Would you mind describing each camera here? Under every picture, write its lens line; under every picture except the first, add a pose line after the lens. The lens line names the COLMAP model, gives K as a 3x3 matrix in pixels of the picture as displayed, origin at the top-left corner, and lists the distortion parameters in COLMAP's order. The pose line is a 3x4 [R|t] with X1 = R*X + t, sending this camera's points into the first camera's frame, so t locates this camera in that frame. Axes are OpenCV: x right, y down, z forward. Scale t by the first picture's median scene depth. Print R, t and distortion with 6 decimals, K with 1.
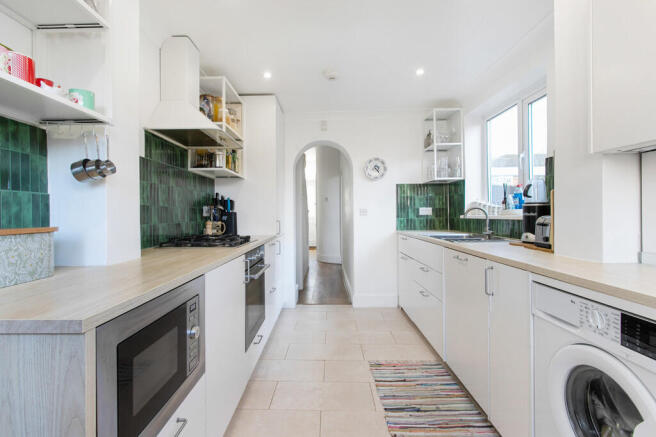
lens RADIAL K [[313.4, 0, 326.9], [0, 313.4, 214.9], [0, 0, 1]] dist [-0.004732, -0.000319]
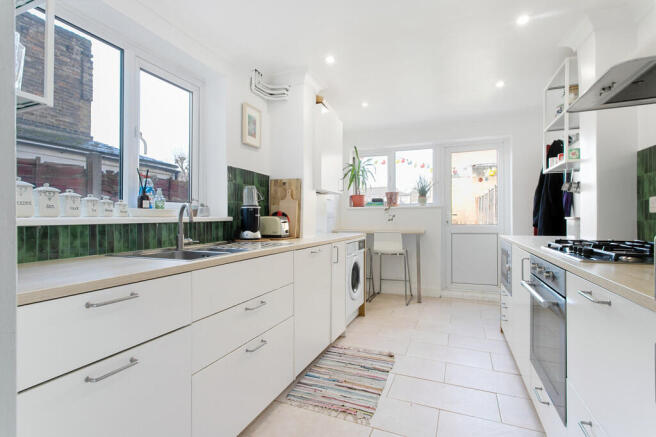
lens RADIAL K [[313.4, 0, 326.1], [0, 313.4, 216.7], [0, 0, 1]] dist [-0.004732, -0.000319]
pose [[-0.920960, 0.011615, 0.389484, -0.064941], [0.009798, 0.999930, -0.006652, 0.013073], [-0.389534, -0.002310, -0.921009, 1.939220]]
